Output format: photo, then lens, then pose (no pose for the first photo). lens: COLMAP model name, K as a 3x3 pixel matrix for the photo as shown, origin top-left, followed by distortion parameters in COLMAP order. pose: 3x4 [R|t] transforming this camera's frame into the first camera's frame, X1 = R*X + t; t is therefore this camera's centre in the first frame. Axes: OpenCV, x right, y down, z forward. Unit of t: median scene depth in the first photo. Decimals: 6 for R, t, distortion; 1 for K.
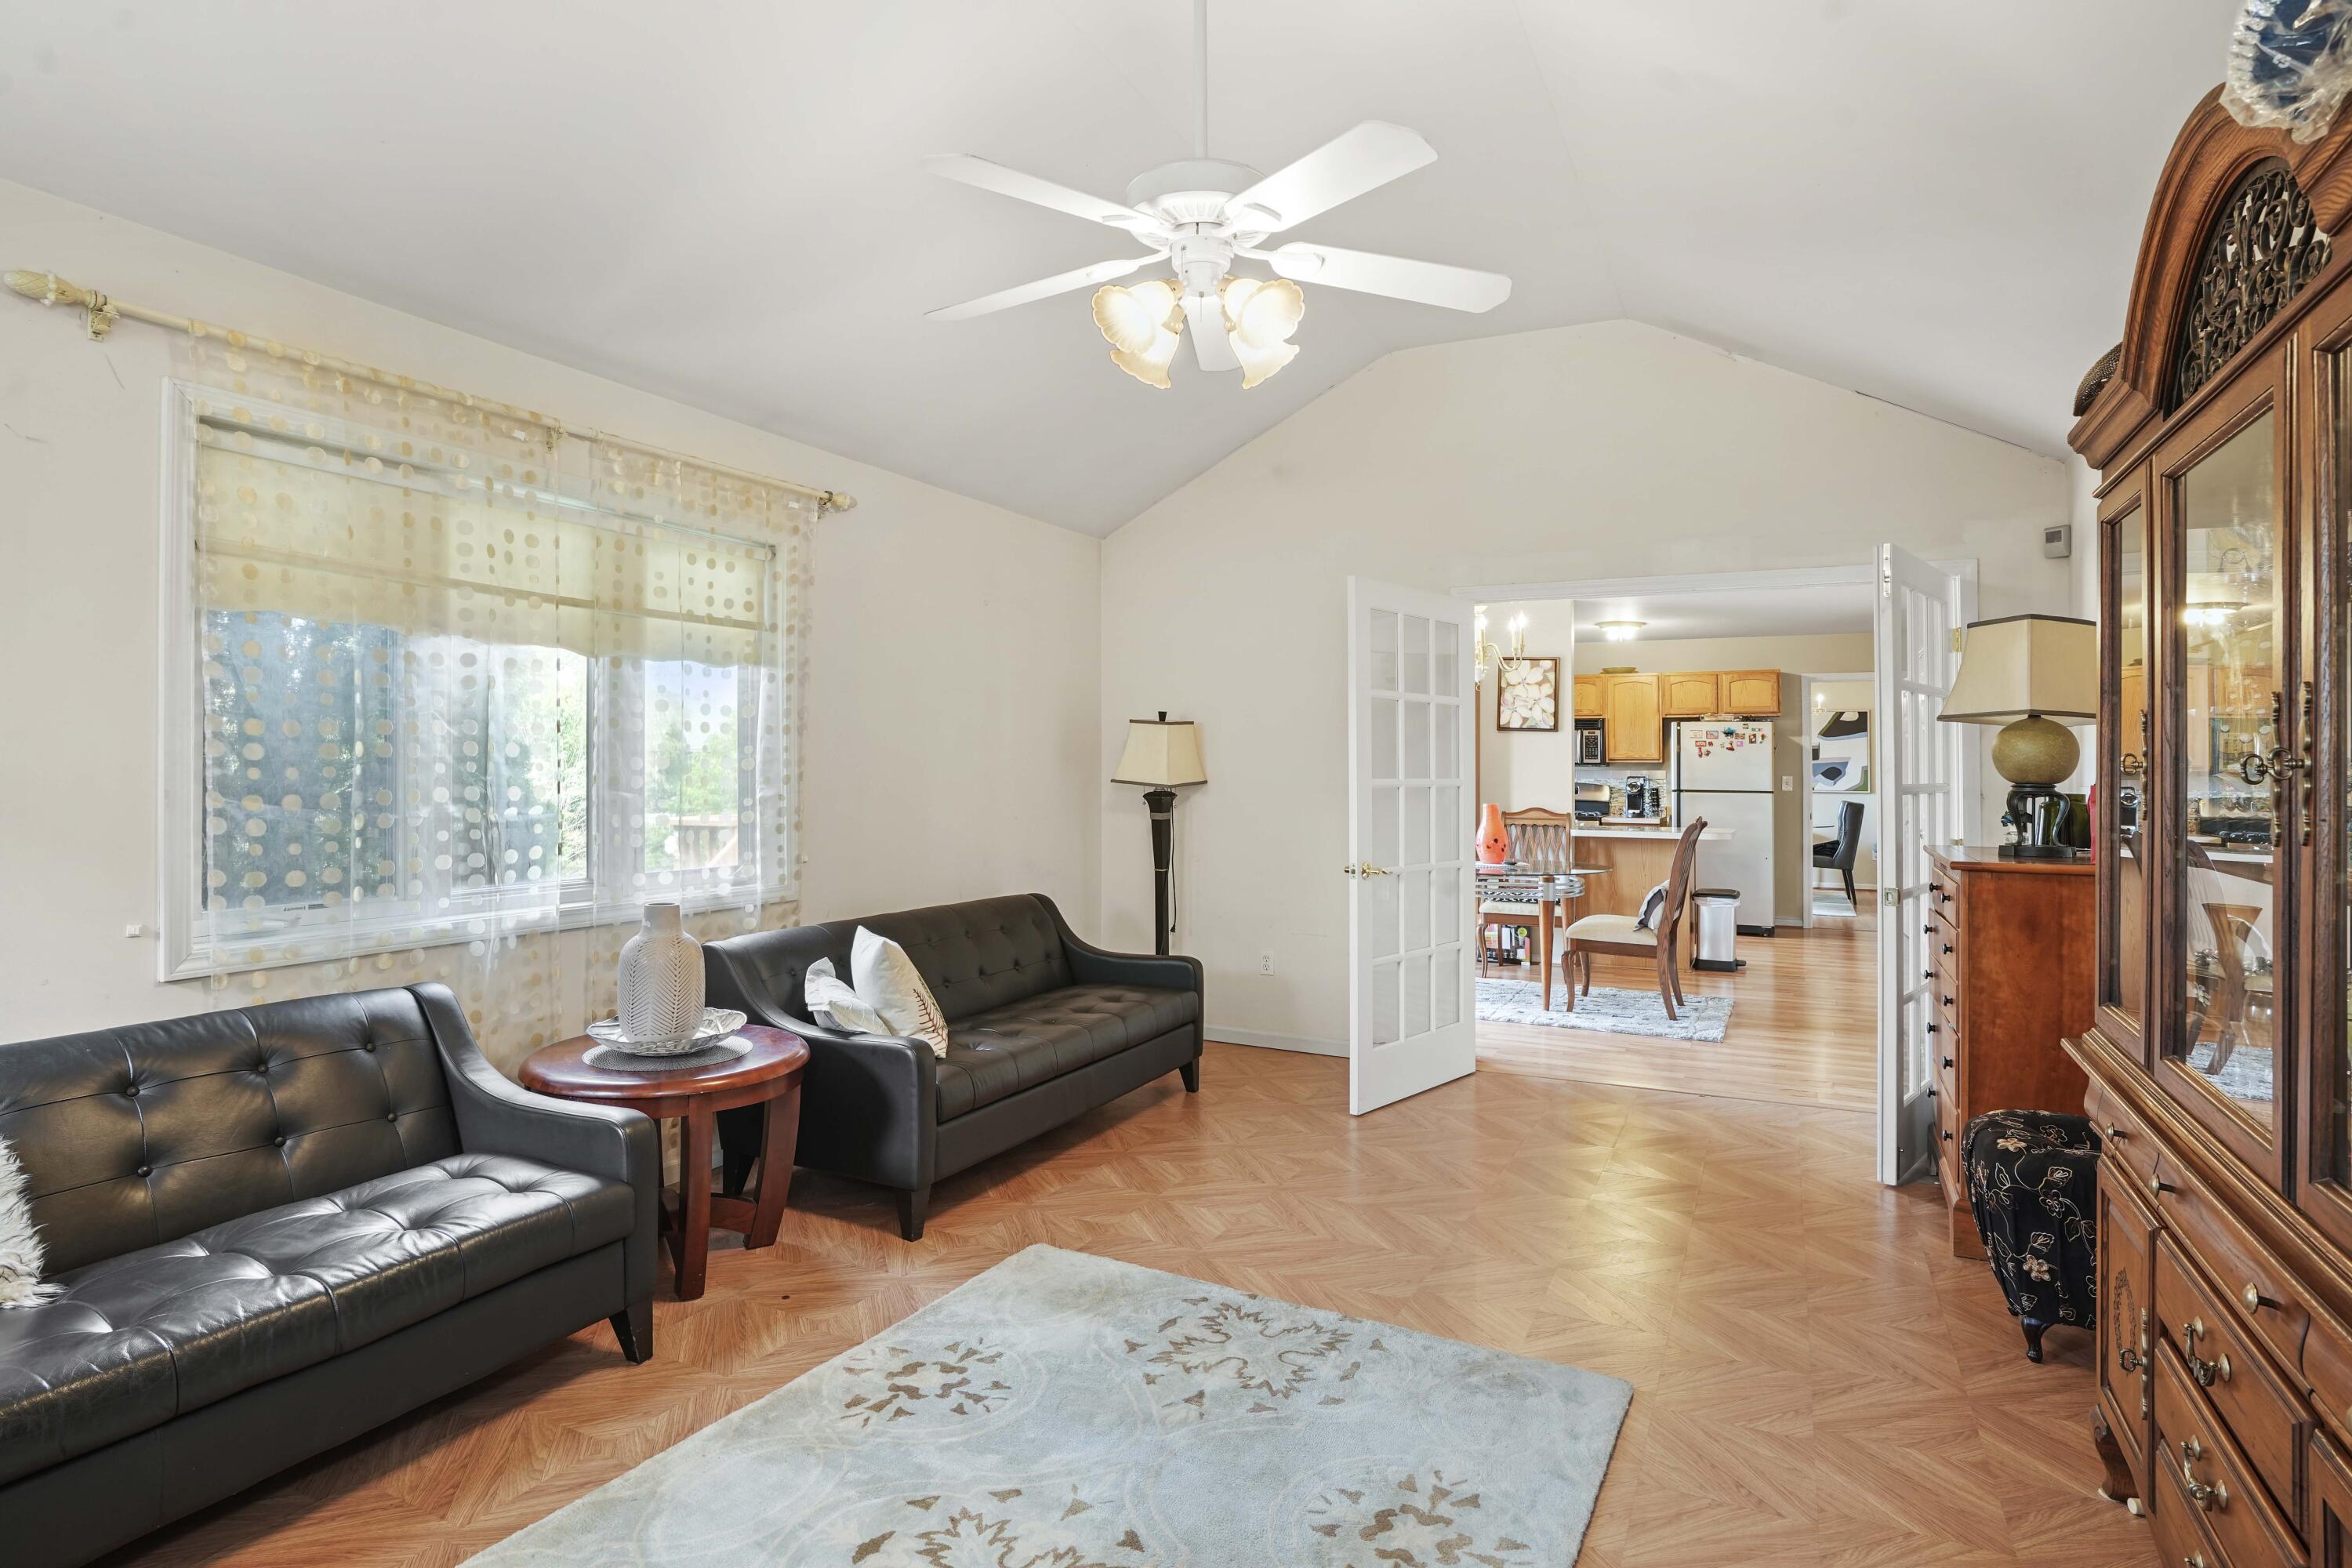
lens RADIAL K [[1213.7, 0, 1143.6], [0, 1213.7, 743.4], [0, 0, 1]] dist [-0.038816, 0.007389]
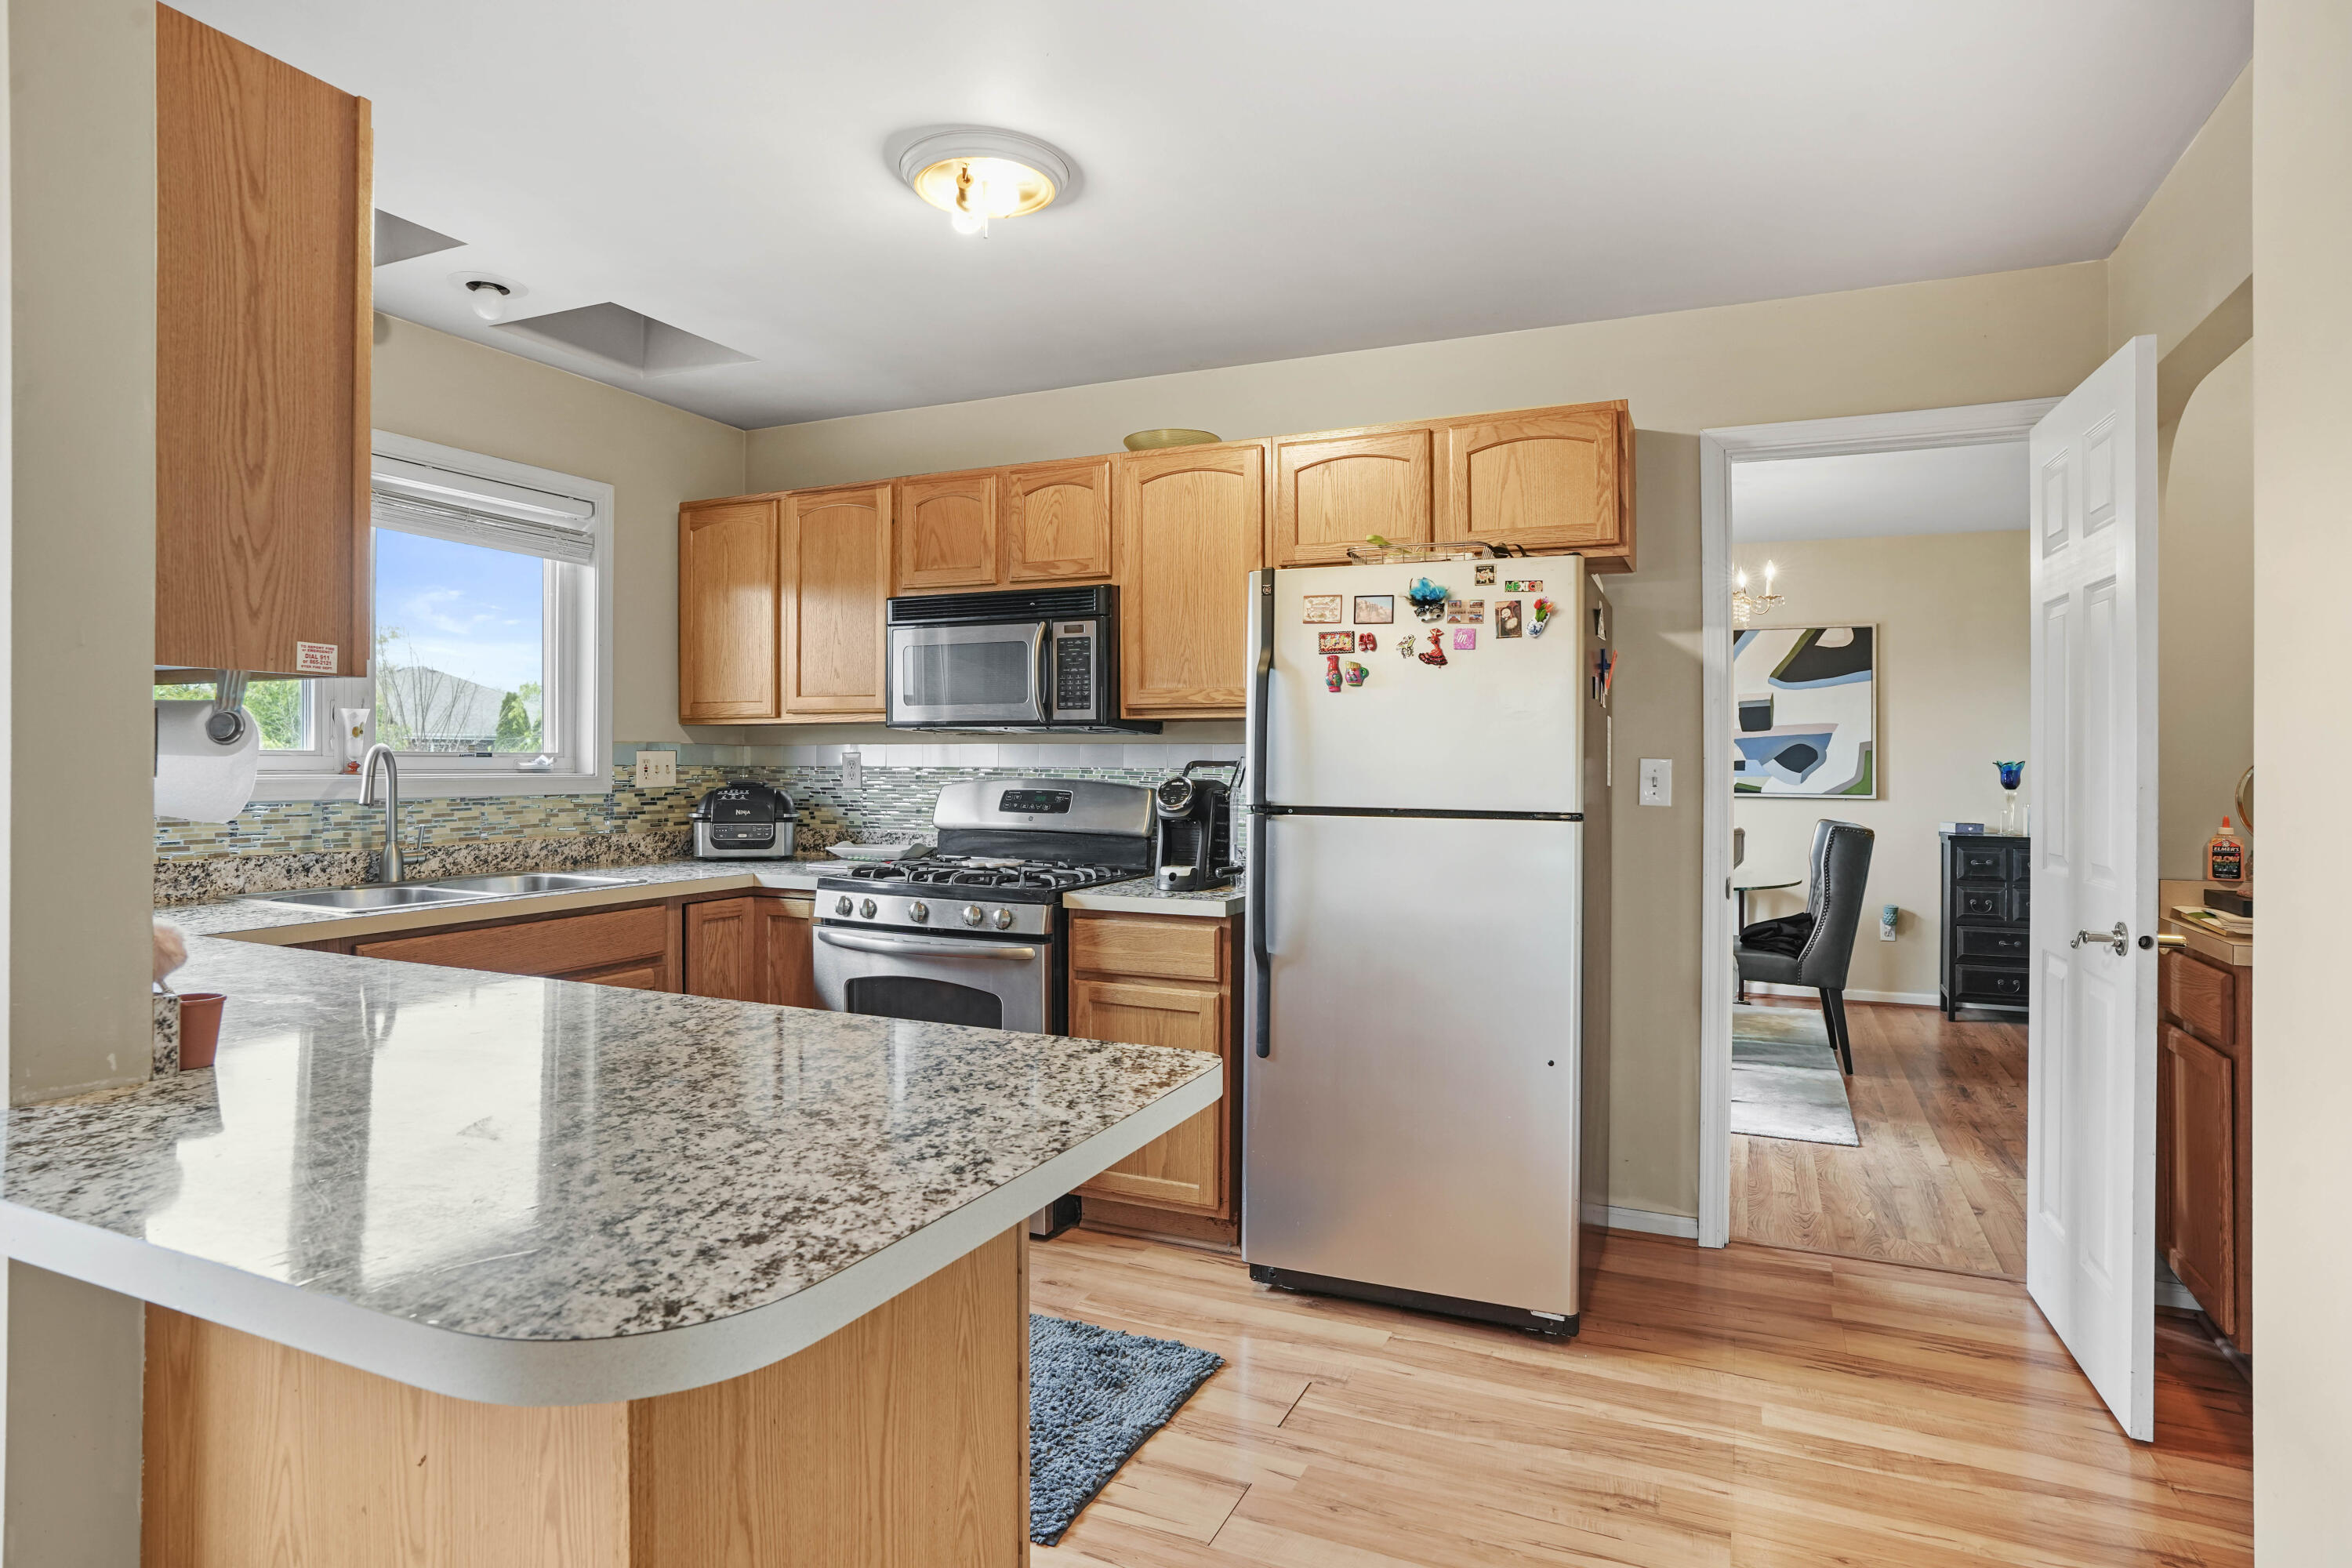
lens RADIAL K [[1274.2, 0, 1133.7], [0, 1274.2, 756.2], [0, 0, 1]] dist [-0.029265, 0.012151]
pose [[0.999313, -0.001762, 0.037008, 0.390745], [0.001096, 0.999837, 0.018008, 0.020537], [-0.037034, -0.017955, 0.999153, 0.679672]]
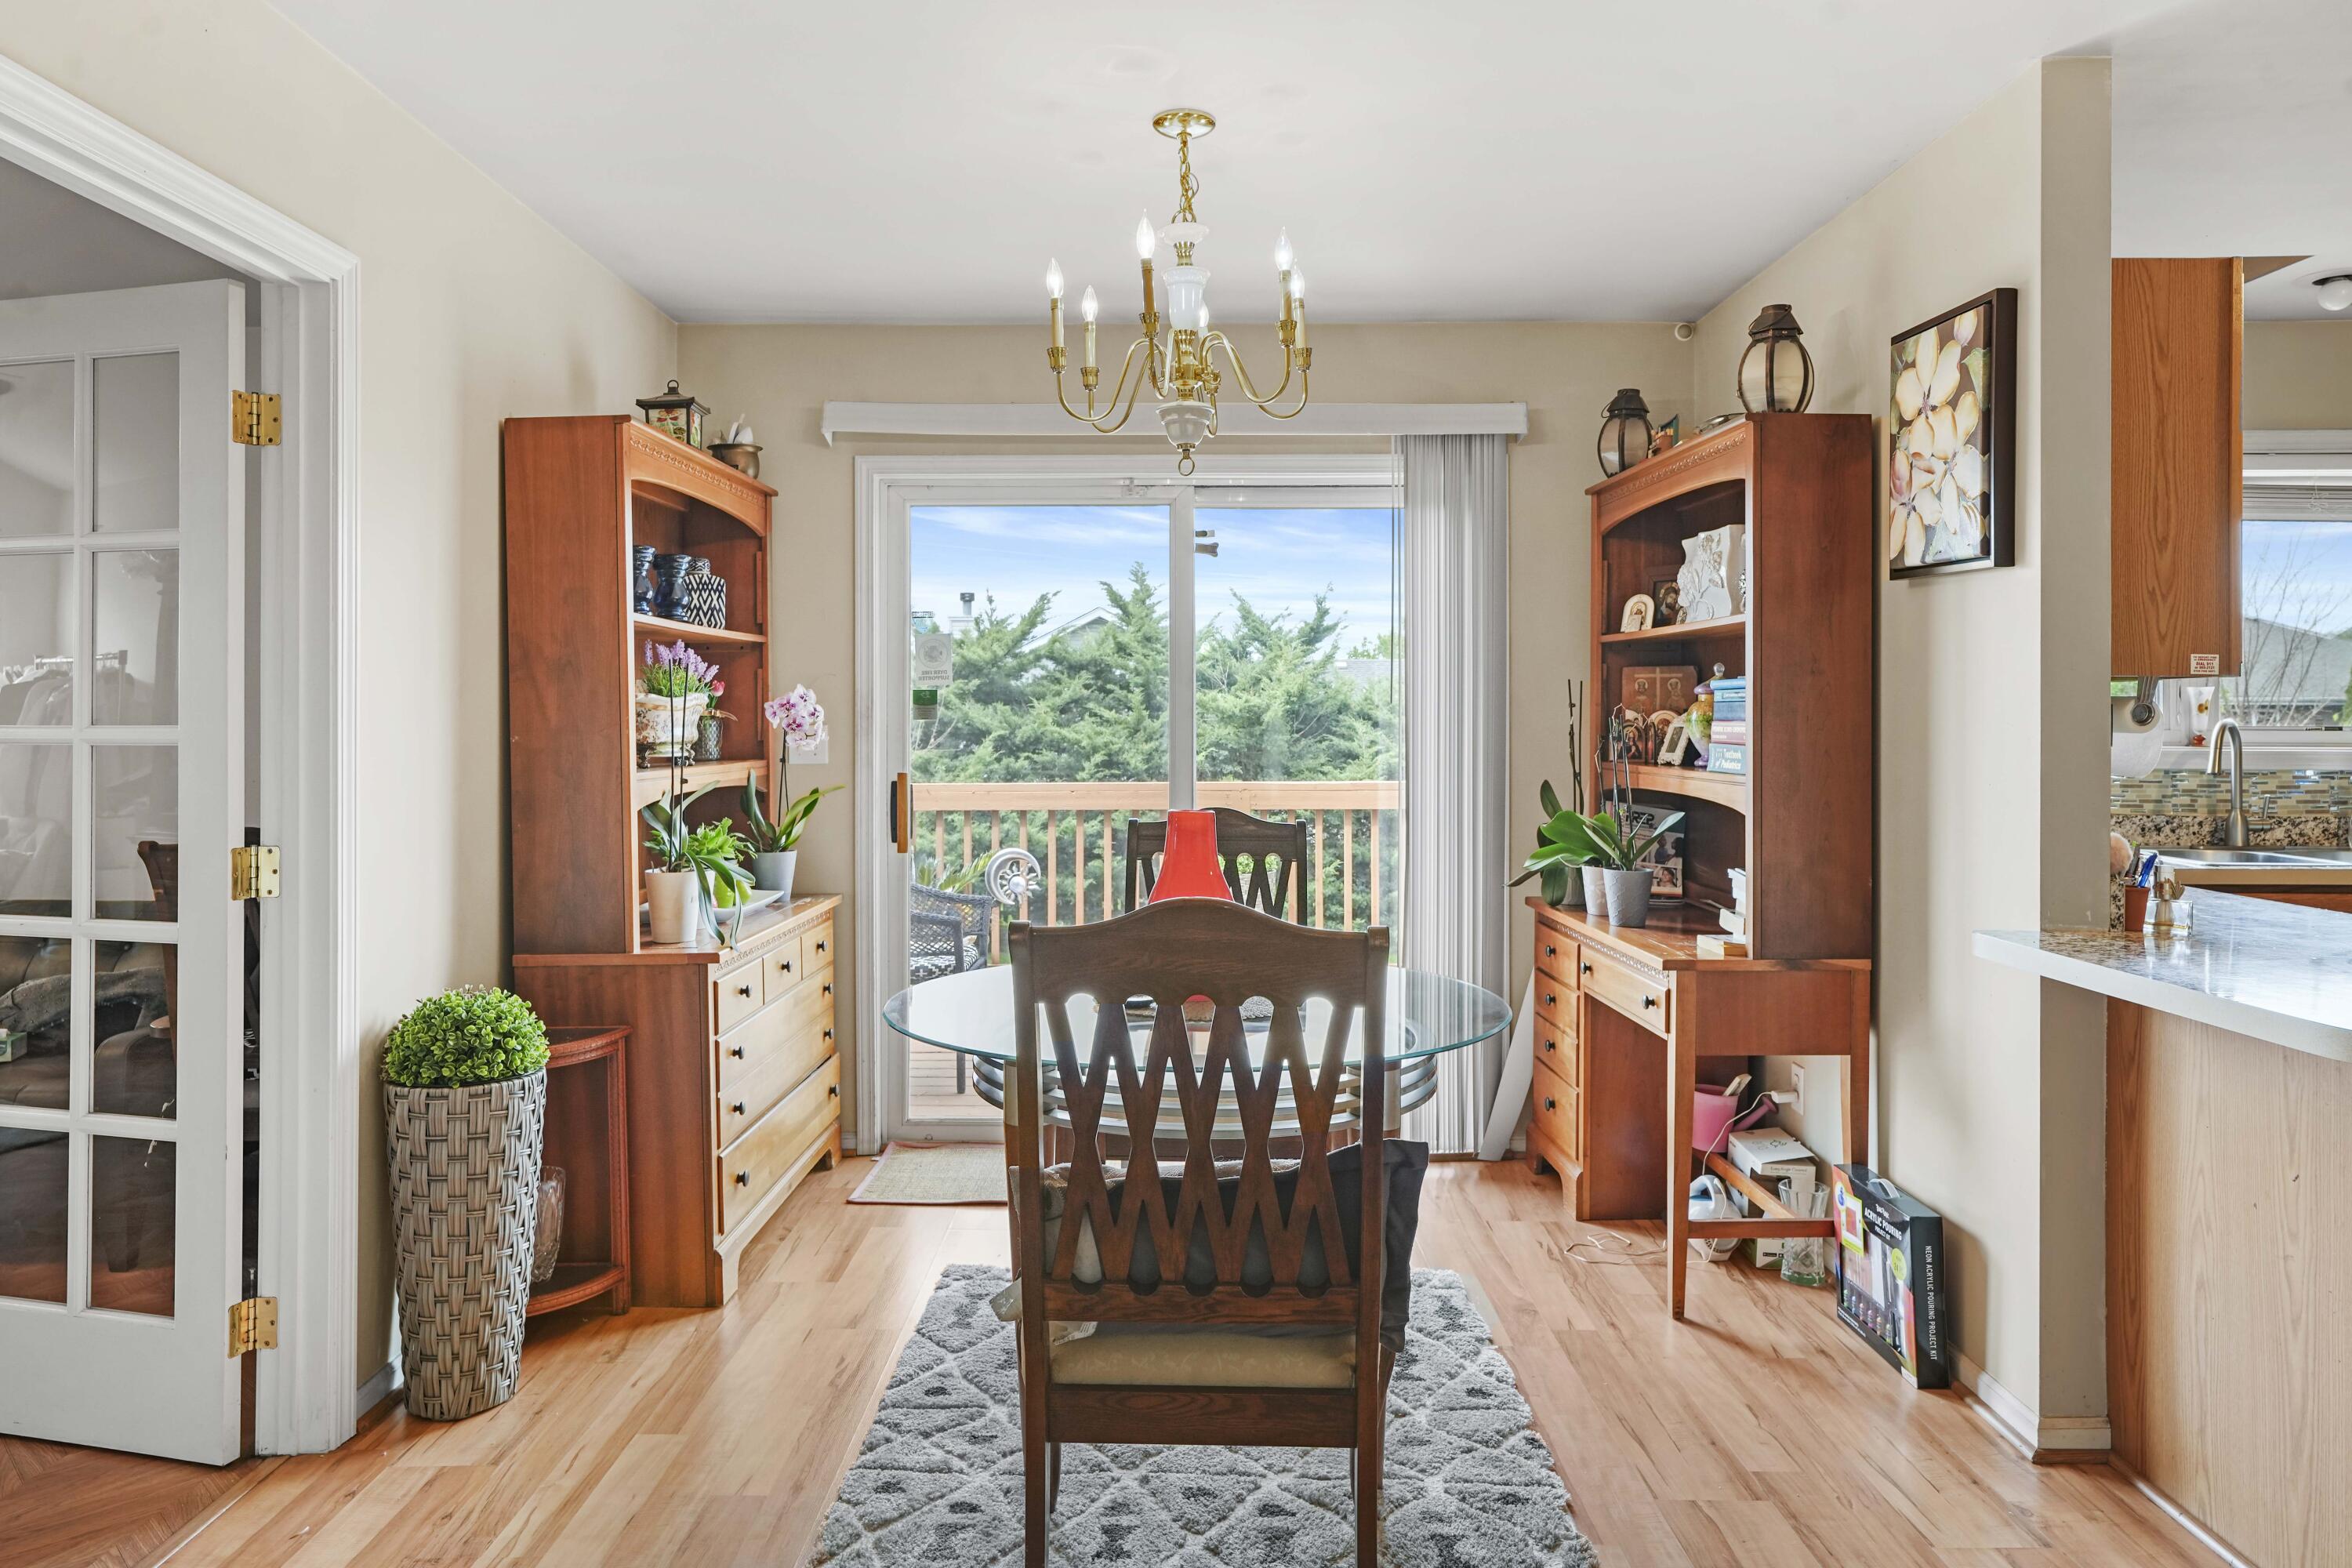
lens RADIAL K [[1511.5, 0, 1200.8], [0, 1511.5, 717.3], [0, 0, 1]] dist [-0.008440, 0.012945]
pose [[0.473822, -0.005694, -0.880602, 0.448857], [0.016394, 0.999863, 0.002356, 0.016568], [0.880468, -0.015553, 0.473851, 0.551106]]
